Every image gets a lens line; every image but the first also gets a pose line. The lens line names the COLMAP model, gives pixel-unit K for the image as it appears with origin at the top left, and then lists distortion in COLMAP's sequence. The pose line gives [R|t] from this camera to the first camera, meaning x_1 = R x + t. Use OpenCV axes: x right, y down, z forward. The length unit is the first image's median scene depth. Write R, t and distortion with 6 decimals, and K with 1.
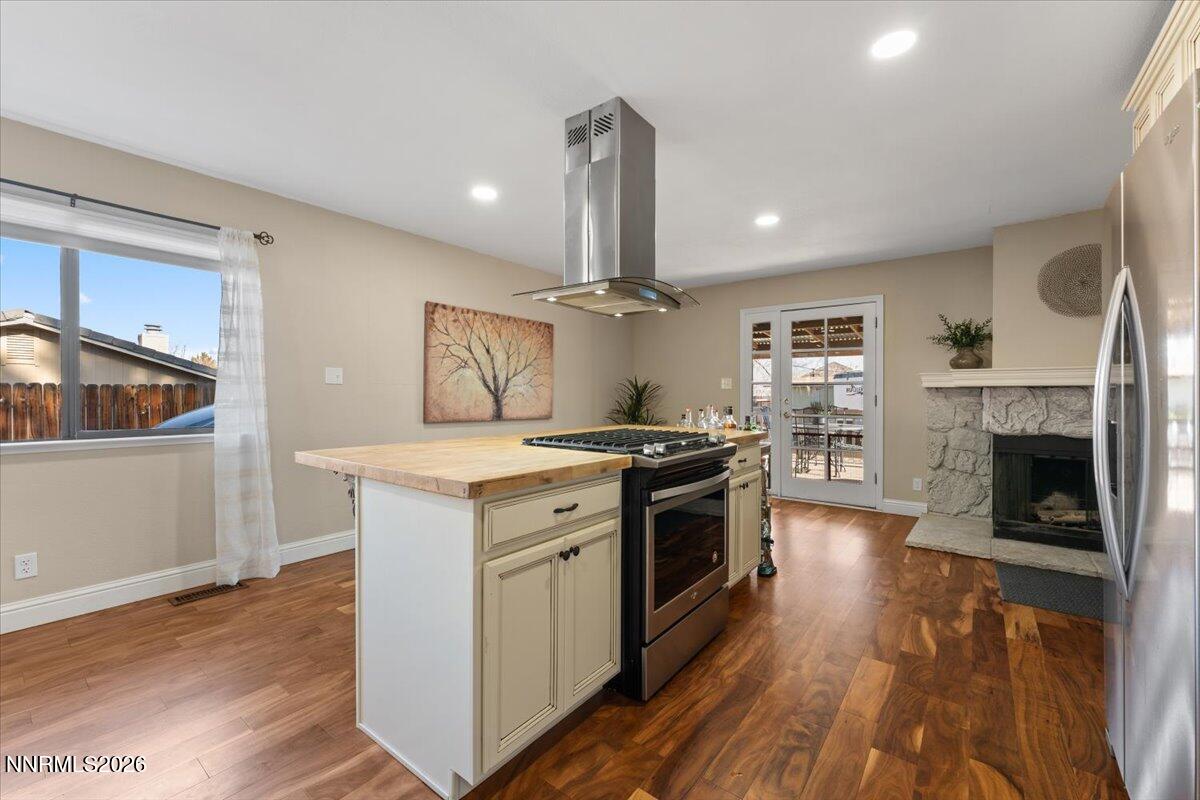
lens RADIAL K [[486.8, 0, 598.9], [0, 486.8, 396.1], [0, 0, 1]] dist [0.000108, 0.000395]
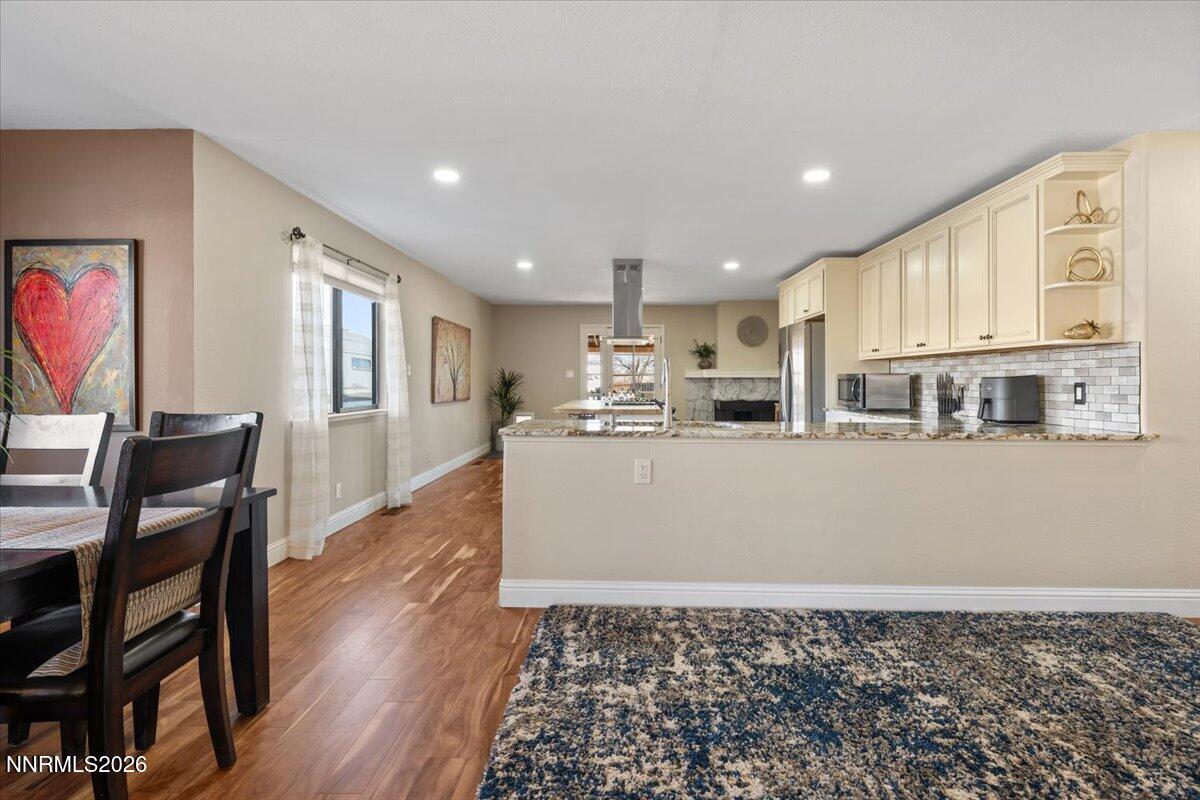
lens RADIAL K [[576.2, 0, 605.3], [0, 576.2, 379.9], [0, 0, 1]] dist [-0.005439, 0.000787]
pose [[0.803987, -0.000996, 0.594646, -0.938884], [0.002123, 0.999997, -0.001195, -0.007775], [-0.594643, 0.002223, 0.803986, -0.614226]]
